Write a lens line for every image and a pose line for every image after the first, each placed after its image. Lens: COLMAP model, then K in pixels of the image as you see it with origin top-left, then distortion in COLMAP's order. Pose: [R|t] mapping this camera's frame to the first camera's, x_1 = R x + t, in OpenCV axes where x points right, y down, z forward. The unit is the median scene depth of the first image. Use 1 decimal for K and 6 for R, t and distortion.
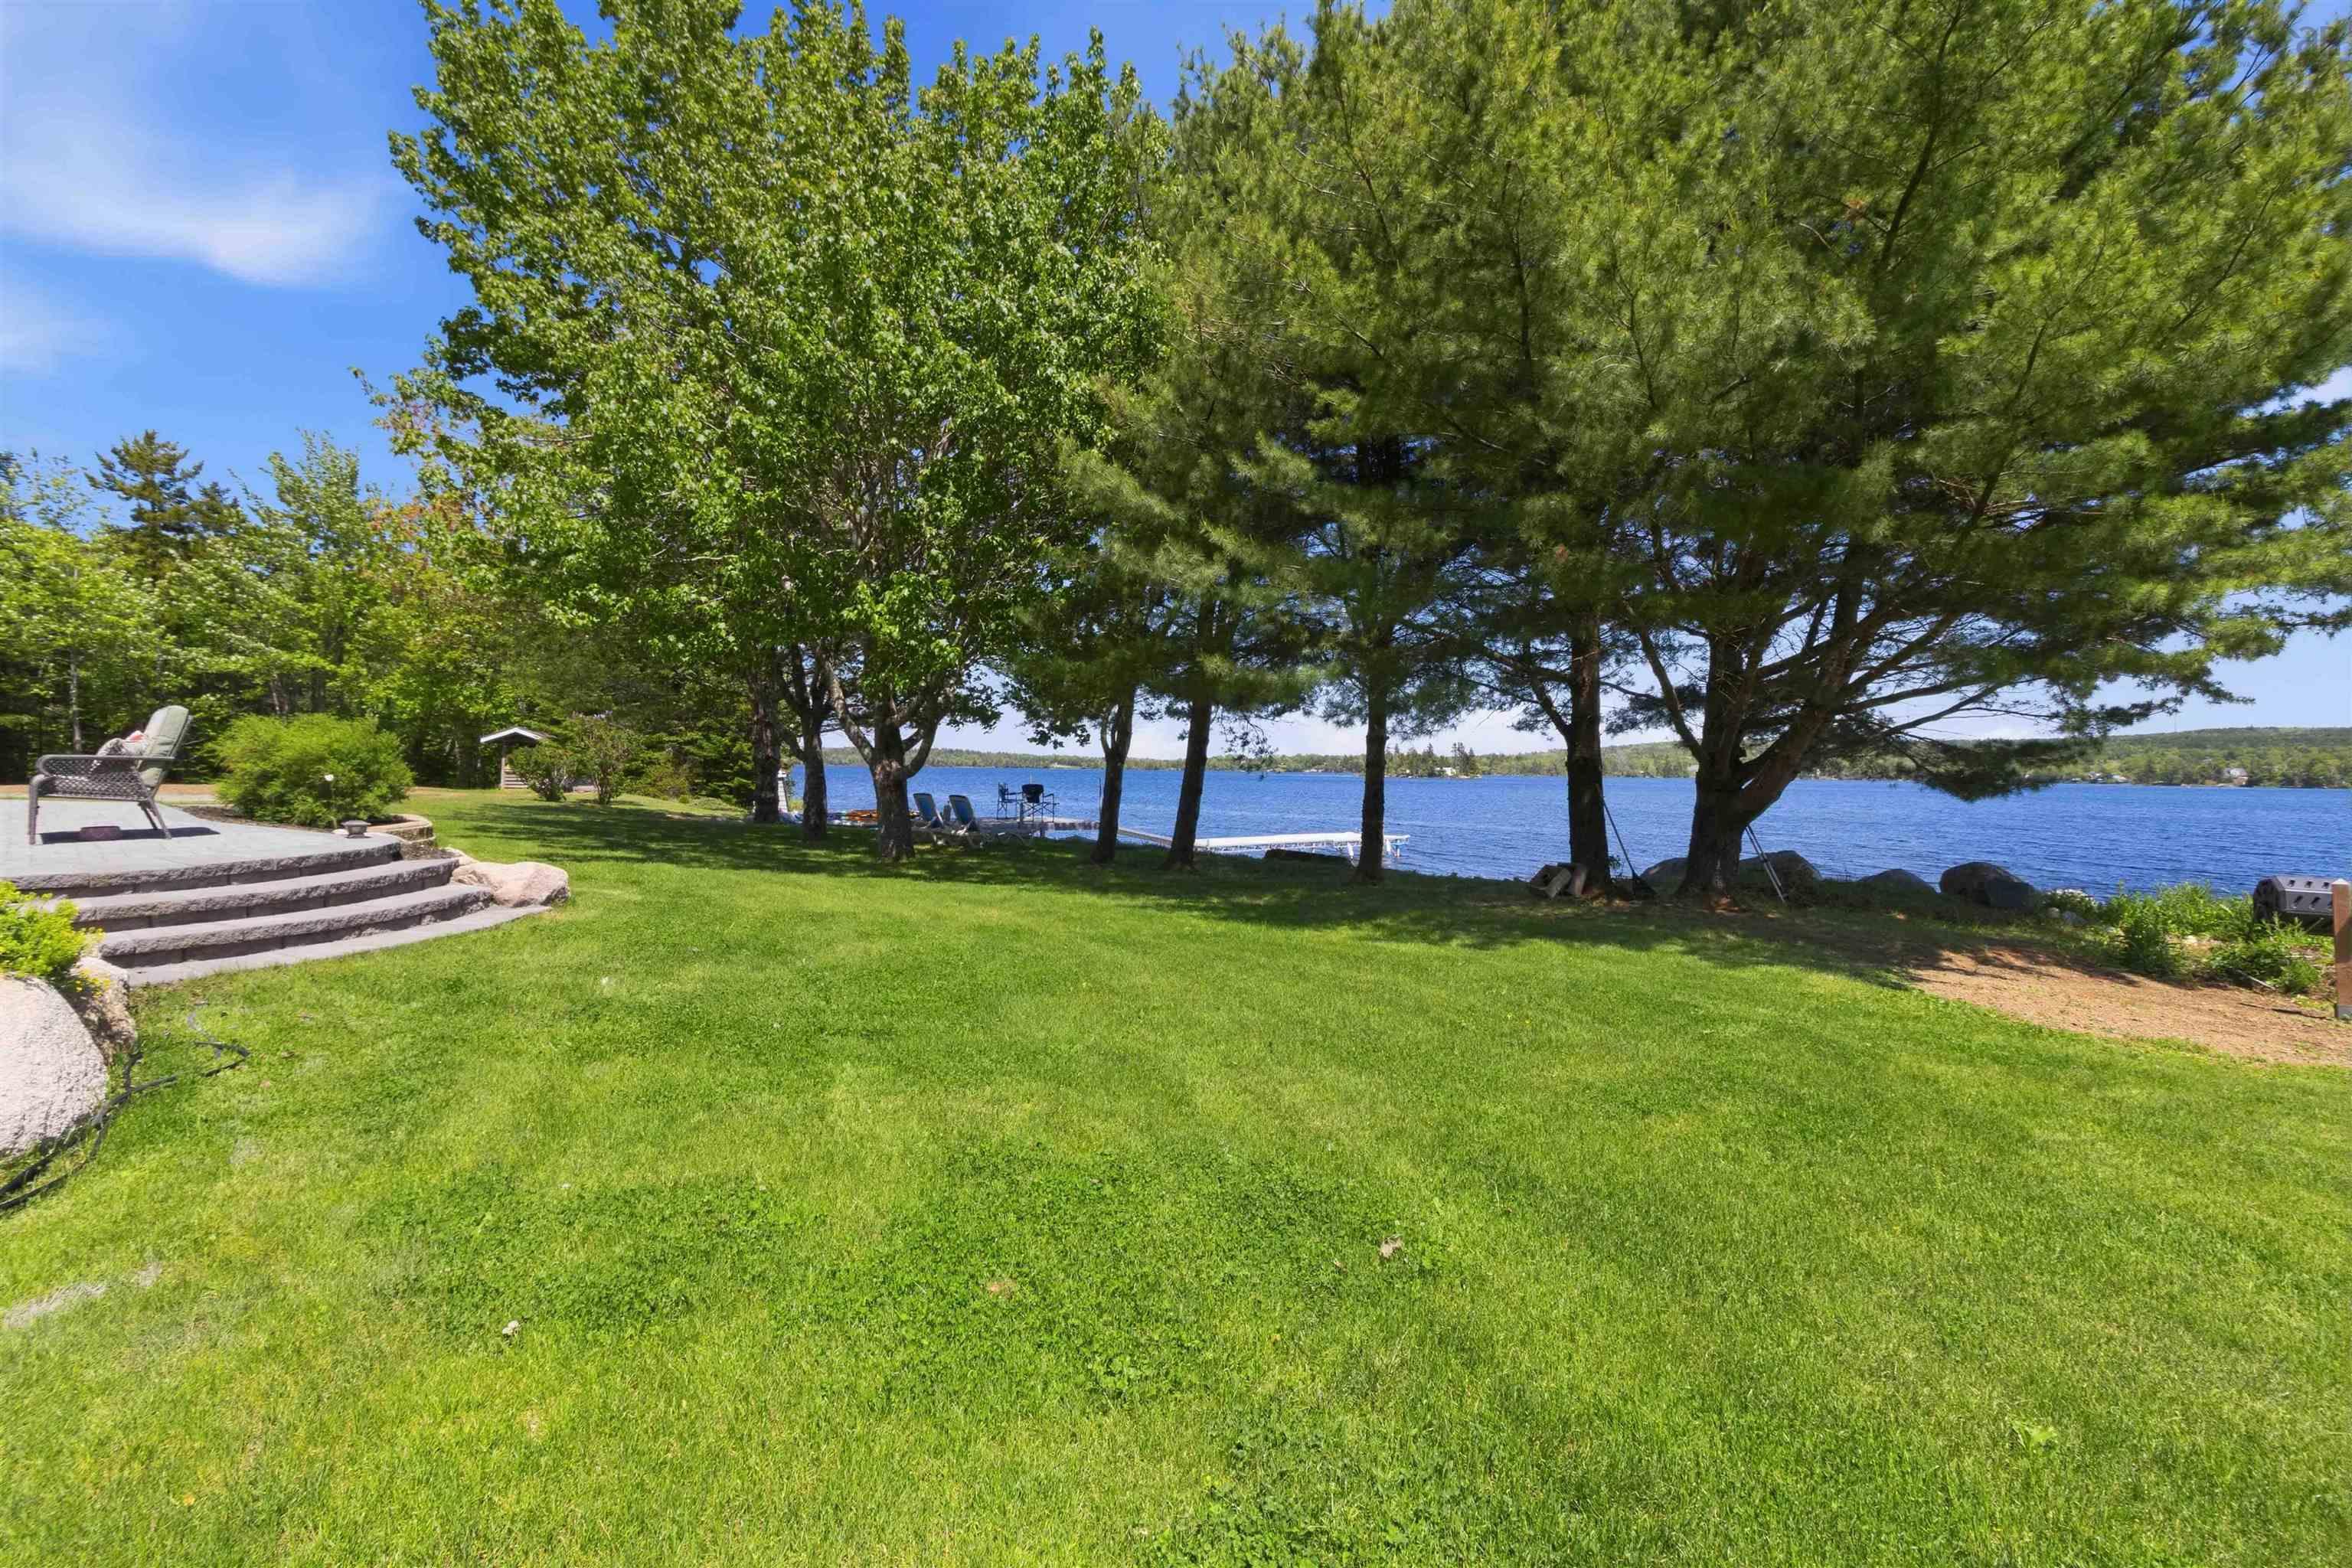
lens RADIAL K [[1105.2, 0, 1186.0], [0, 1105.2, 776.1], [0, 0, 1]] dist [-0.001241, 0.001184]
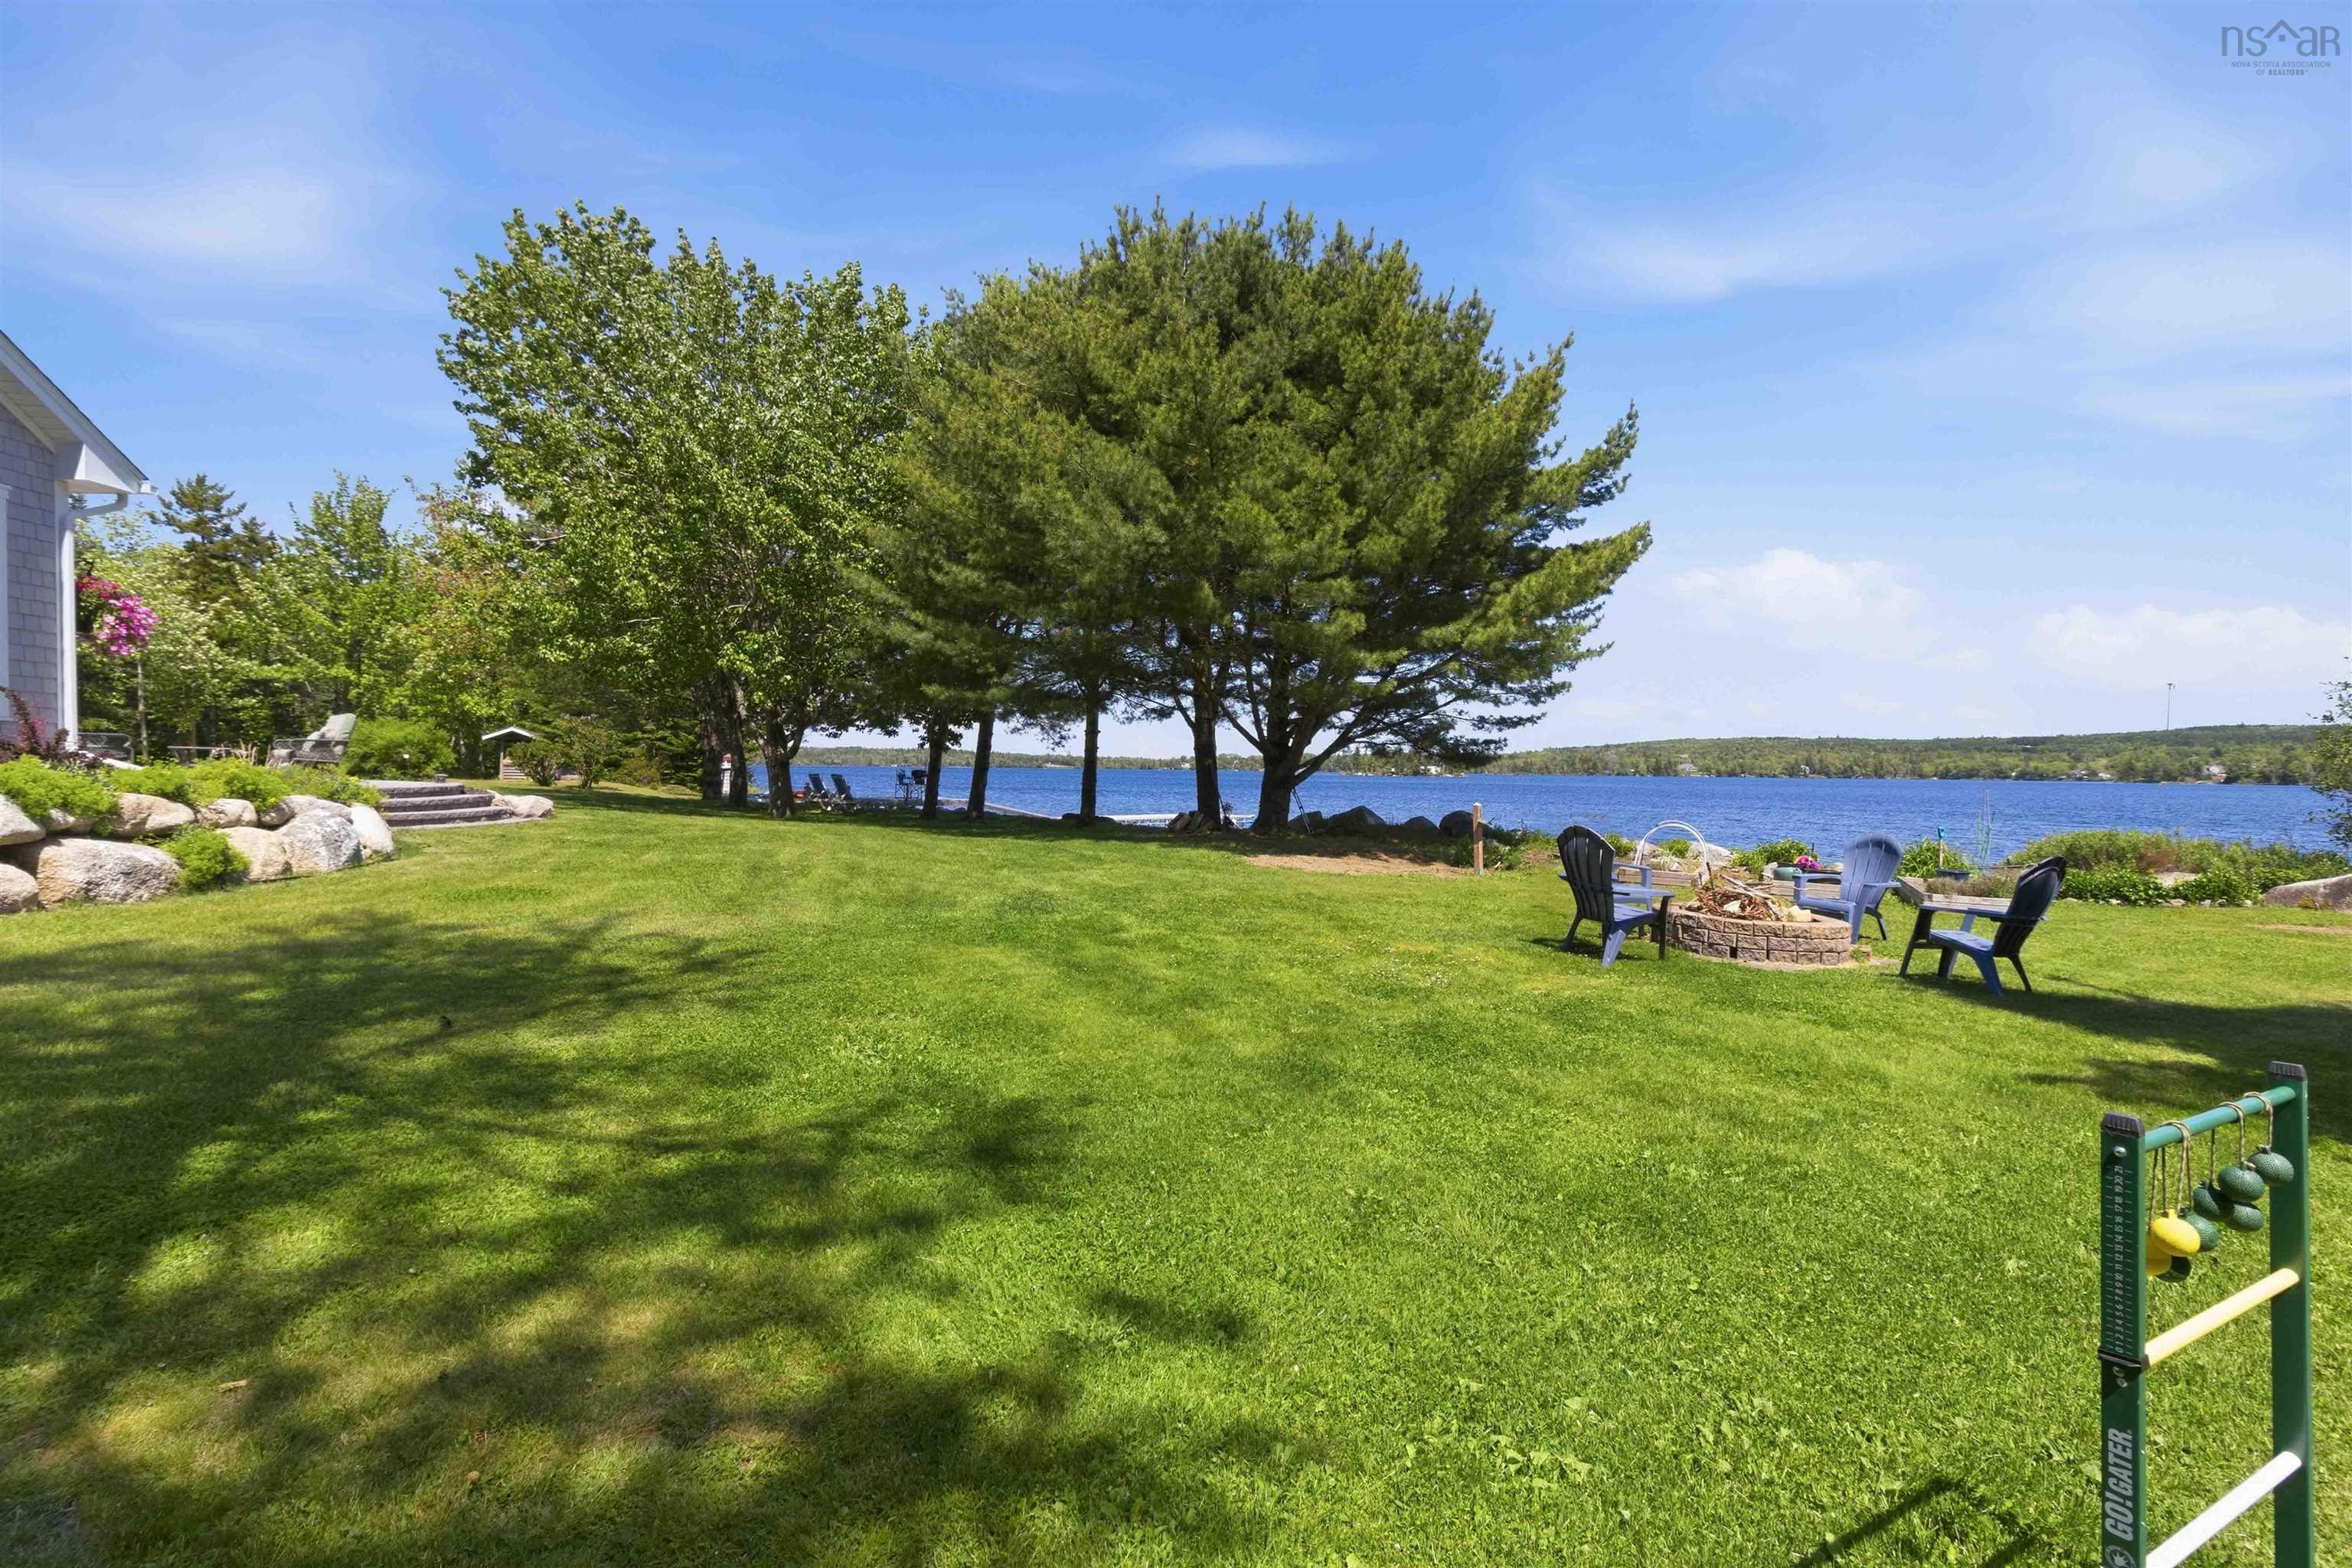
lens RADIAL K [[1105.2, 0, 1183.3], [0, 1105.2, 782.7], [0, 0, 1]] dist [-0.001241, 0.001184]
pose [[0.999993, -0.001215, 0.003473, 0.110622], [0.001191, 0.999976, 0.006852, 0.009112], [-0.003481, -0.006848, 0.999970, -0.192528]]
